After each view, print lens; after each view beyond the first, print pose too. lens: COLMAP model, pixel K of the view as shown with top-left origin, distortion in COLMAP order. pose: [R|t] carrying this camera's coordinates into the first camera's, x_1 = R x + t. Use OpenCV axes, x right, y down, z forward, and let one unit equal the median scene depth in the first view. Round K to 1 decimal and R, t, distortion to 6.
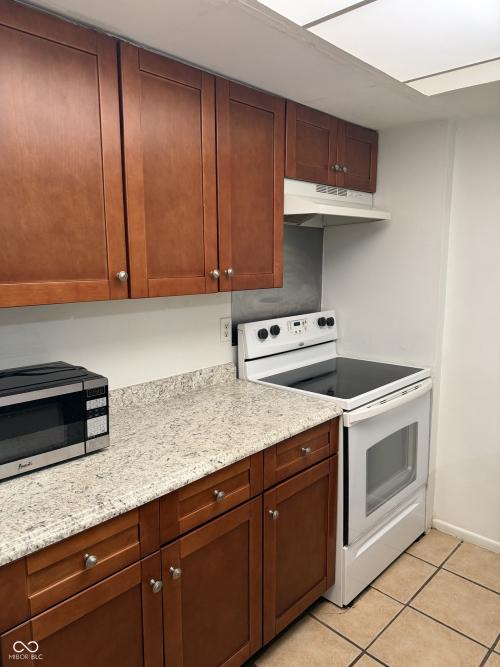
lens RADIAL K [[473.6, 0, 250.0], [0, 473.6, 333.5], [0, 0, 1]] dist [0.086859, -0.141061]
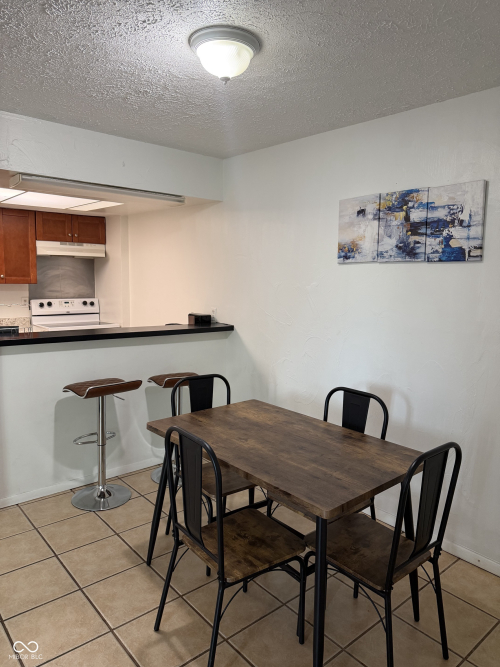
lens RADIAL K [[480.5, 0, 250.0], [0, 480.5, 333.5], [0, 0, 1]] dist [0.006848, -0.002890]
pose [[0.993991, 0.042621, -0.100823, 1.186755], [-0.046233, 0.998360, -0.033761, 0.159135], [0.099218, 0.038219, 0.994331, -1.121812]]
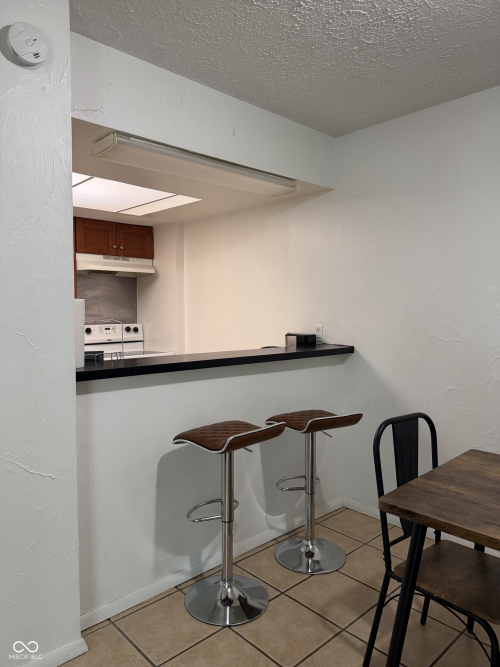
lens RADIAL K [[473.6, 0, 250.0], [0, 473.6, 333.5], [0, 0, 1]] dist [0.086859, -0.141061]
pose [[0.997507, 0.009389, -0.069947, 0.787349], [-0.016602, 0.994515, -0.103268, 0.180186], [0.068593, 0.104172, 0.992191, -0.784259]]
